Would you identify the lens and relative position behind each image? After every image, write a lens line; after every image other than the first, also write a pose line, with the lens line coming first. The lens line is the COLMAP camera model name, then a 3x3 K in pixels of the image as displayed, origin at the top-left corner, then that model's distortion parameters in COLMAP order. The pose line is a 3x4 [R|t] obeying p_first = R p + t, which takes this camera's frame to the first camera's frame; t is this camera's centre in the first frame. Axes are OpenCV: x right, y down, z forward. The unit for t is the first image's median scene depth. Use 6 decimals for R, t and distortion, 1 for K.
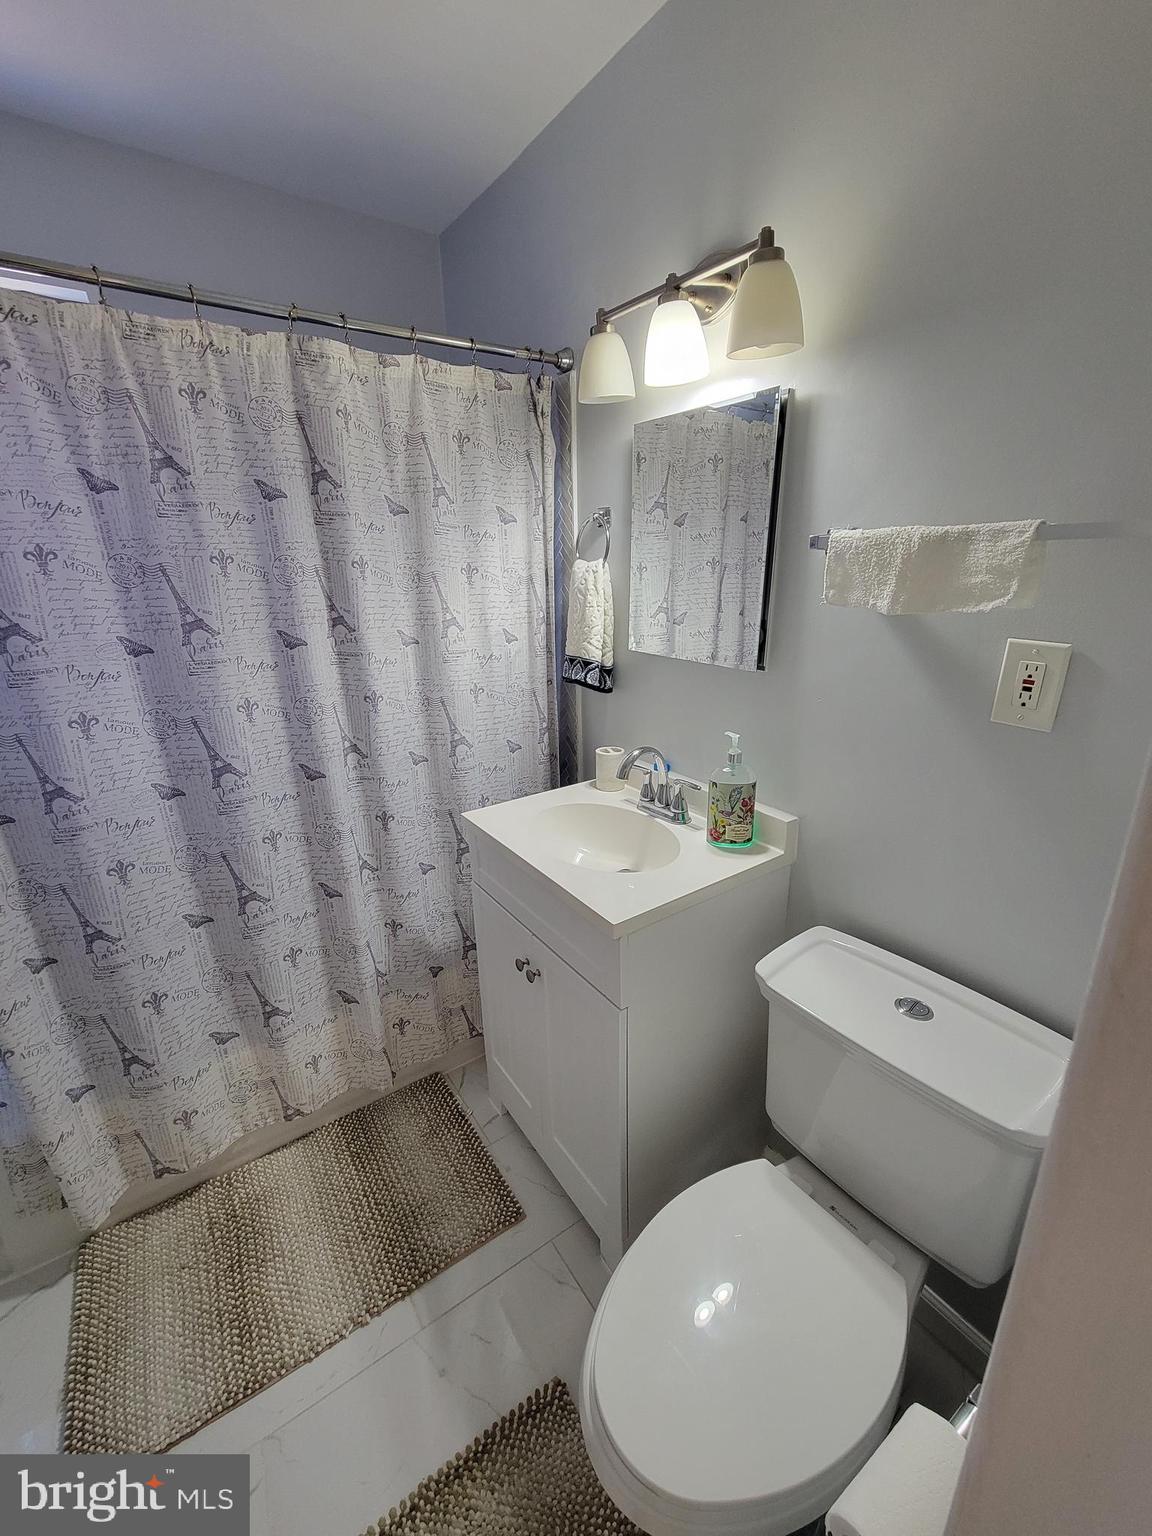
lens RADIAL K [[626.4, 0, 576.5], [0, 626.4, 766.0], [0, 0, 1]] dist [-0.000031, -0.000140]
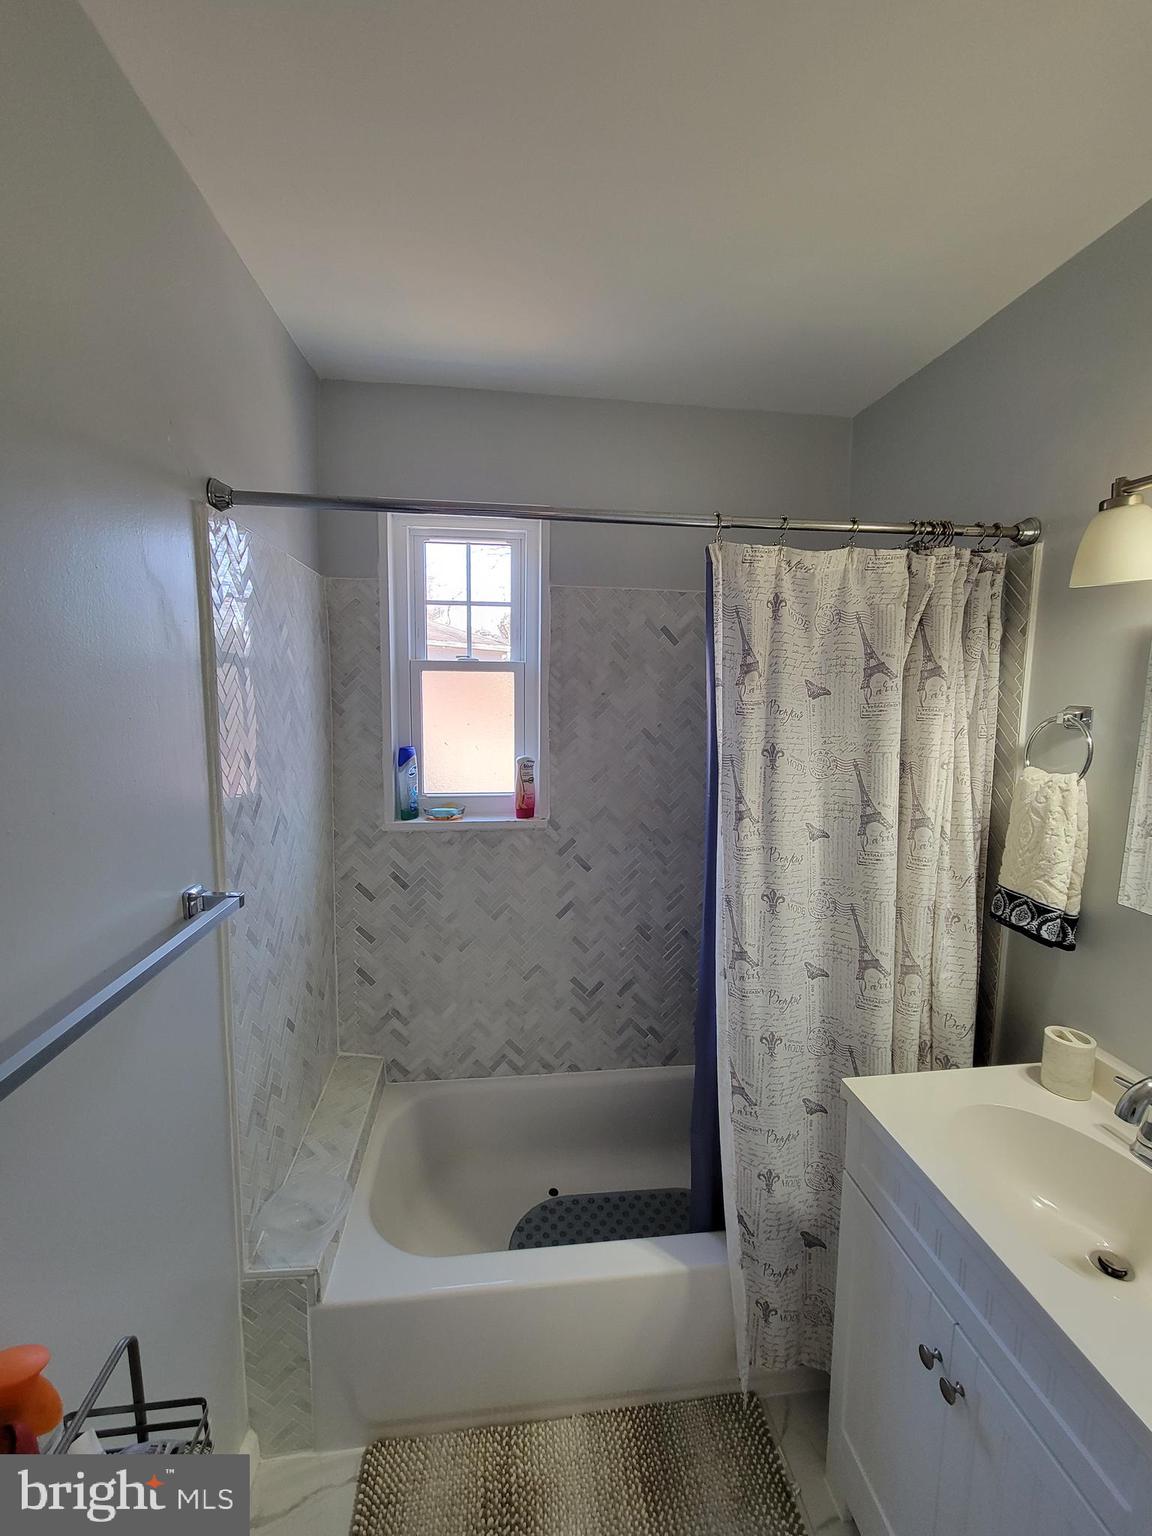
lens RADIAL K [[626.4, 0, 573.7], [0, 626.4, 764.1], [0, 0, 1]] dist [-0.000031, -0.000140]
pose [[0.885612, 0.084034, -0.456760, -0.146924], [-0.168268, 0.974730, -0.146925, -0.127535], [0.432871, 0.206976, 0.877373, 0.078166]]
